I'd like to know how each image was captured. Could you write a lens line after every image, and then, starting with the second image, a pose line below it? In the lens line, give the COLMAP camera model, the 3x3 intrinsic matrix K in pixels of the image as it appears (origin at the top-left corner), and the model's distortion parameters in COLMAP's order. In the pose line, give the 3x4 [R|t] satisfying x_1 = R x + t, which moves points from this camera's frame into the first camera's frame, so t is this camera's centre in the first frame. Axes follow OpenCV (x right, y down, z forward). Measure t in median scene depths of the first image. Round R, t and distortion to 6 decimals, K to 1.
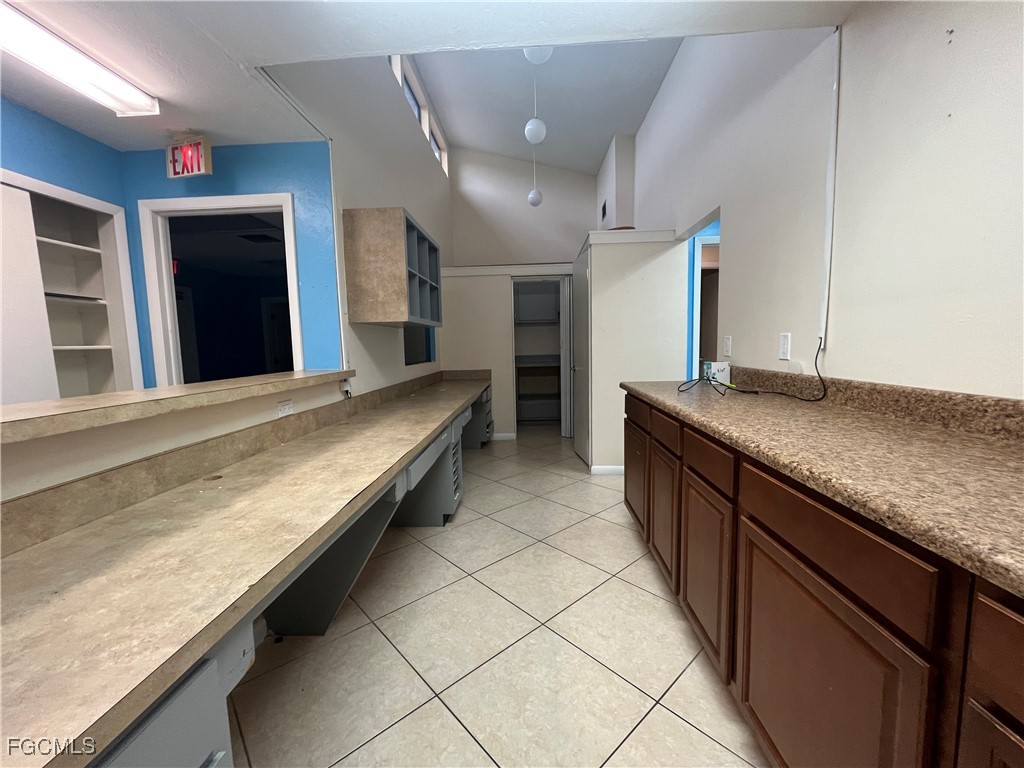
lens RADIAL K [[412.5, 0, 512.0], [0, 412.5, 384.0], [0, 0, 1]] dist [0.001808, -0.003922]
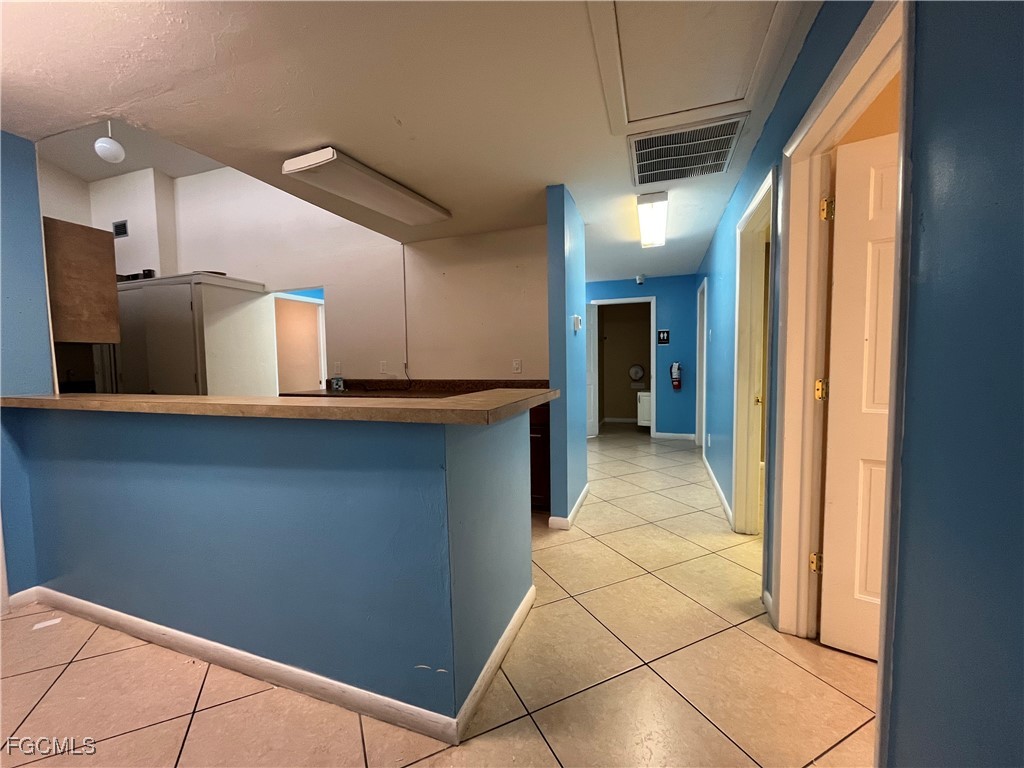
lens RADIAL K [[412.5, 0, 512.0], [0, 412.5, 384.0], [0, 0, 1]] dist [0.001808, -0.003922]
pose [[0.272776, -0.038994, 0.961287, -1.089020], [0.098690, 0.995041, 0.012359, 0.031634], [-0.957002, 0.091498, 0.275272, -0.205867]]
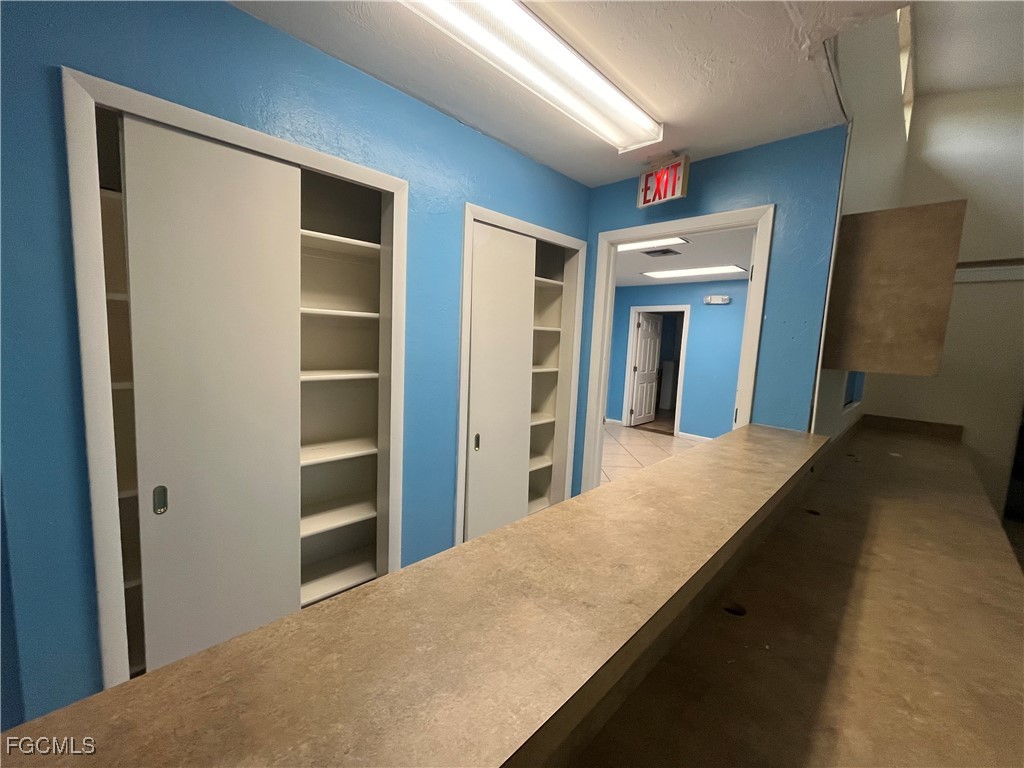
lens RADIAL K [[412.5, 0, 512.0], [0, 412.5, 384.0], [0, 0, 1]] dist [0.001808, -0.003922]
pose [[0.746081, 0.130503, -0.652942, -0.369657], [-0.122614, 0.990763, 0.057918, -0.109933], [0.654469, 0.036848, 0.755190, 0.088378]]
